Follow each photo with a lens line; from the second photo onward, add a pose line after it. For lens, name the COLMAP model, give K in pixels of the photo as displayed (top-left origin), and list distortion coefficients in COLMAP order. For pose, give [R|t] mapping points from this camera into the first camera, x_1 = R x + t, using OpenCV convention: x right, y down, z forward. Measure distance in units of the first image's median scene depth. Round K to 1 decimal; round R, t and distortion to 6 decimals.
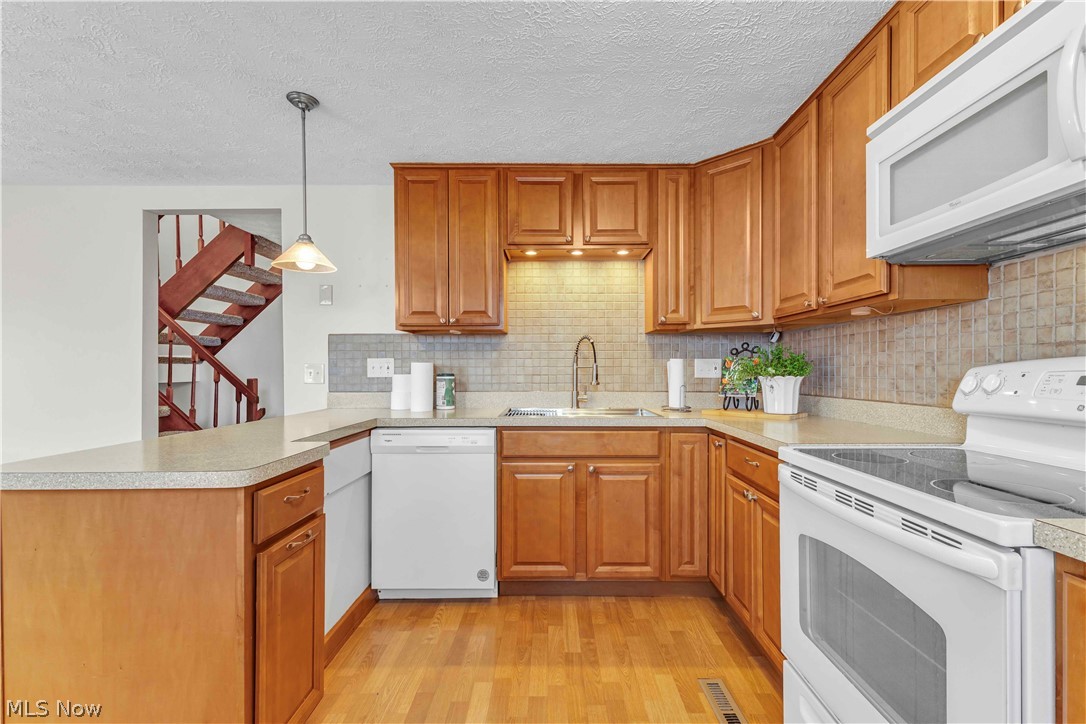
lens RADIAL K [[475.7, 0, 540.5], [0, 475.7, 369.6], [0, 0, 1]] dist [0.016155, -0.003317]
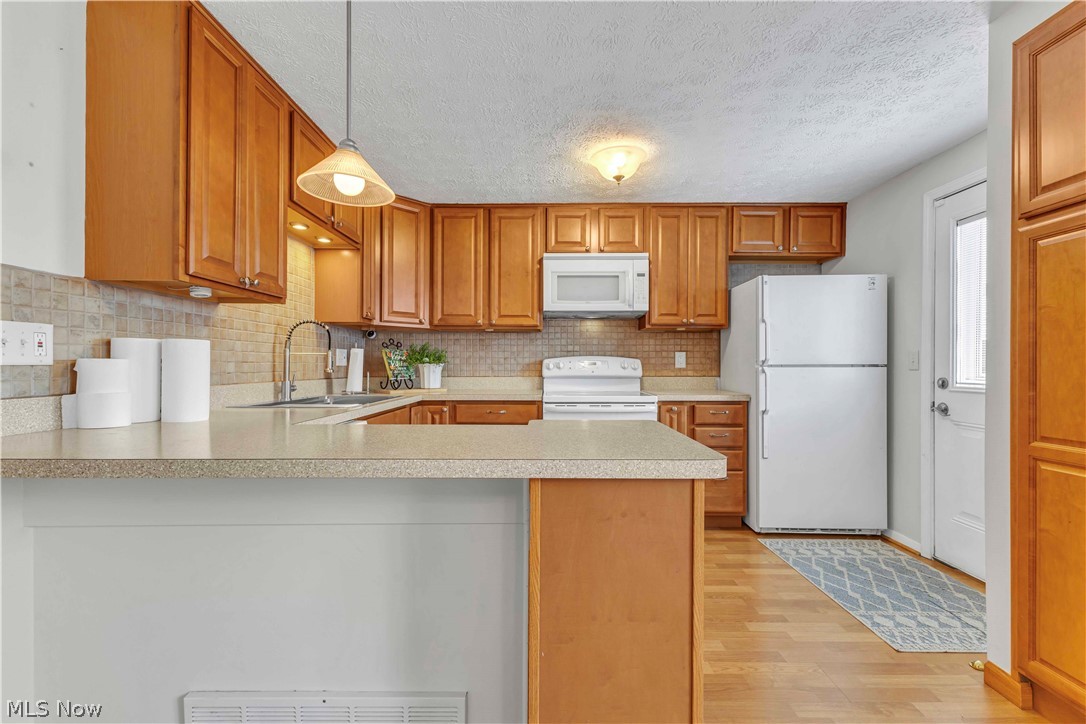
lens RADIAL K [[475.7, 0, 543.6], [0, 475.7, 364.3], [0, 0, 1]] dist [0.016155, -0.003317]
pose [[-0.013727, 0.002756, 0.999902, -1.136678], [-0.004484, 0.999986, -0.002818, 0.021103], [-0.999896, -0.004523, -0.013715, 0.740956]]
